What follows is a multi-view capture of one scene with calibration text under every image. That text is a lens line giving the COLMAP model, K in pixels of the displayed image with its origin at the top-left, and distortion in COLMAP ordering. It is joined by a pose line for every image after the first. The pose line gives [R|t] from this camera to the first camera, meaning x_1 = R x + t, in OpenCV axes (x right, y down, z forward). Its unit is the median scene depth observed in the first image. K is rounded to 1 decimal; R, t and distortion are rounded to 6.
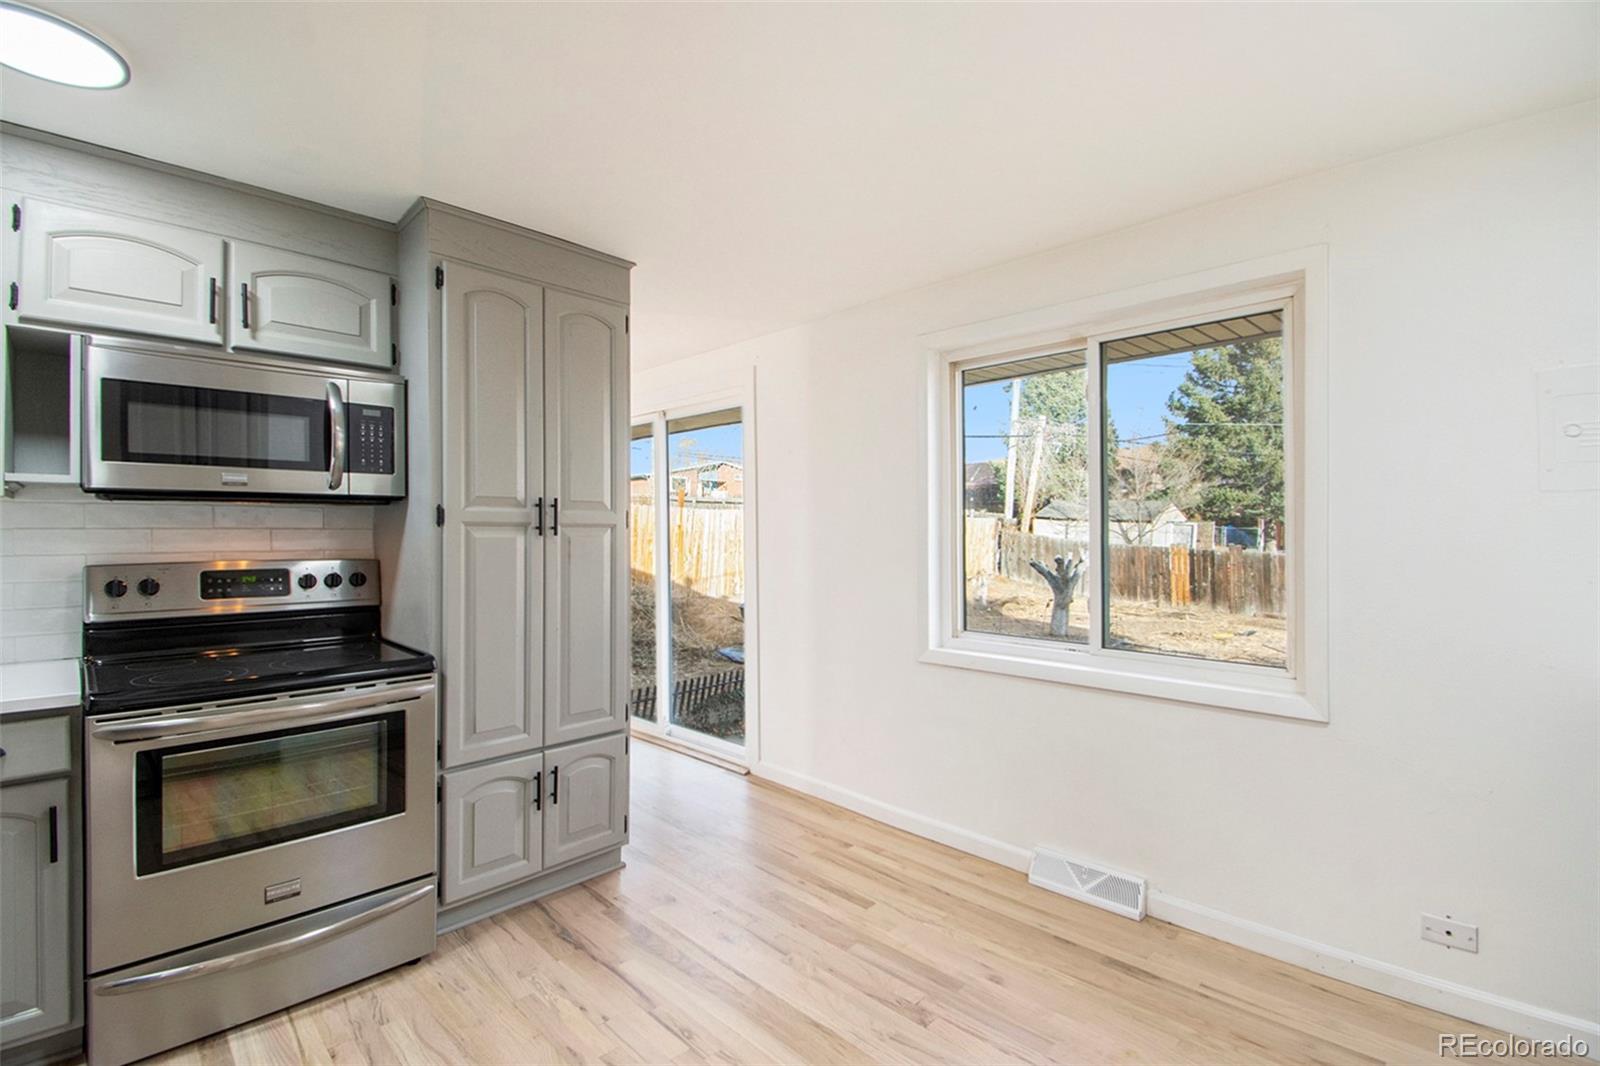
lens RADIAL K [[712.3, 0, 799.7], [0, 712.3, 533.6], [0, 0, 1]] dist [-0.028880, -0.003026]
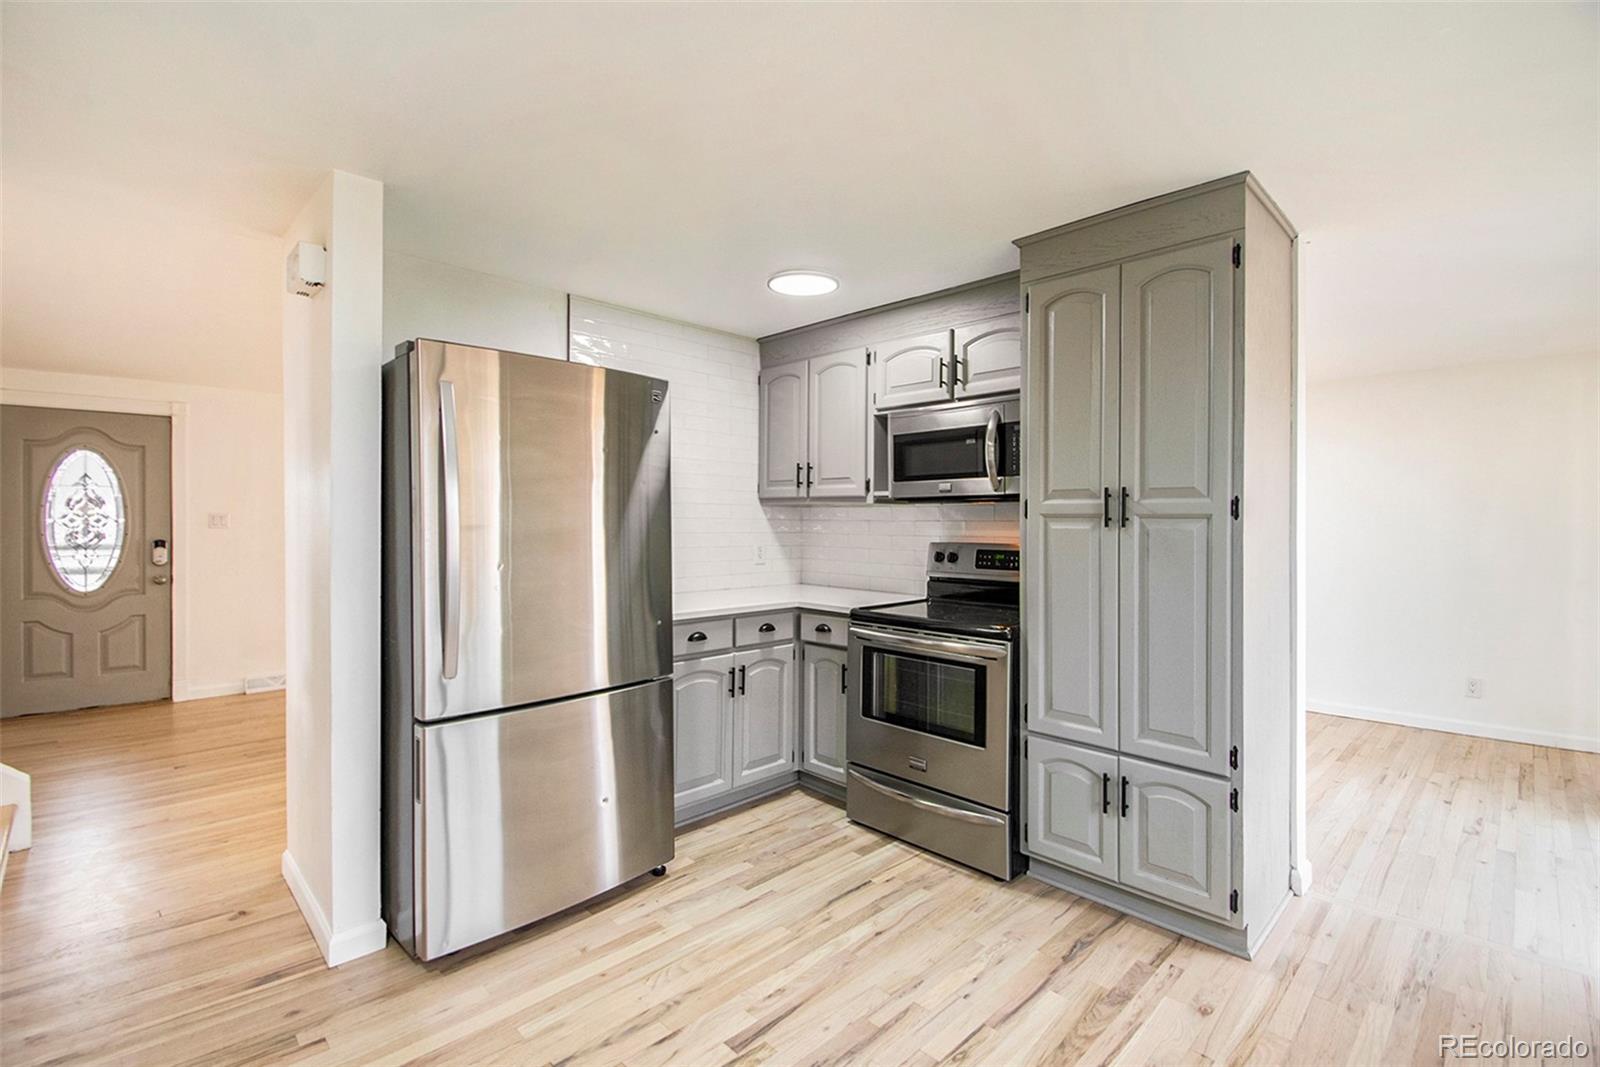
lens RADIAL K [[712.3, 0, 834.8], [0, 712.3, 521.4], [0, 0, 1]] dist [-0.028880, -0.003026]
pose [[-0.006753, -0.004734, -0.999966, 0.628165], [-0.011182, 0.999927, -0.004659, 0.004326], [0.999915, 0.011150, -0.006805, 0.672816]]
